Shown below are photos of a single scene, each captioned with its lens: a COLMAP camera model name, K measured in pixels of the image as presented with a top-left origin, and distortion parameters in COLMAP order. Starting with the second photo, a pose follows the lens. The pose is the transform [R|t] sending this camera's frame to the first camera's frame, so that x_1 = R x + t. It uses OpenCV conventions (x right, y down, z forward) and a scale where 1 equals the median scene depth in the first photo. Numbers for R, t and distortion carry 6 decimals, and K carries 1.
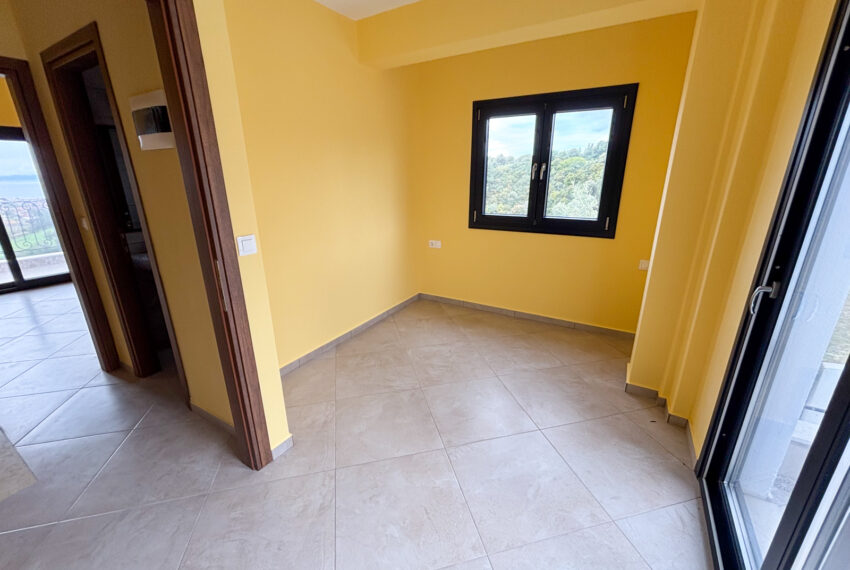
lens RADIAL K [[345.6, 0, 425.9], [0, 345.6, 285.9], [0, 0, 1]] dist [0.000803, -0.000136]
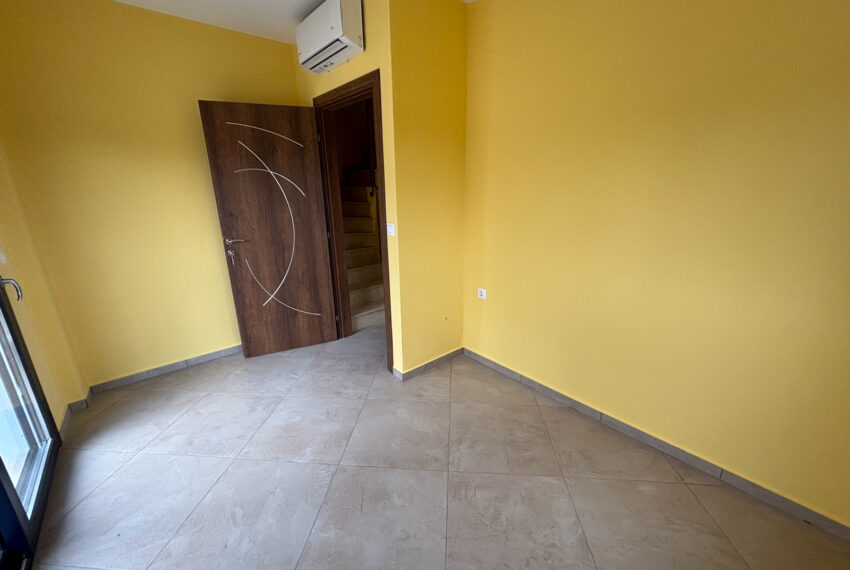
lens RADIAL K [[345.6, 0, 421.7], [0, 345.6, 282.4], [0, 0, 1]] dist [0.000803, -0.000136]
pose [[-0.327800, 0.280647, -0.902100, 0.460561], [-0.271358, 0.886654, 0.374446, -0.268735], [0.904938, 0.367535, -0.214489, 0.794925]]
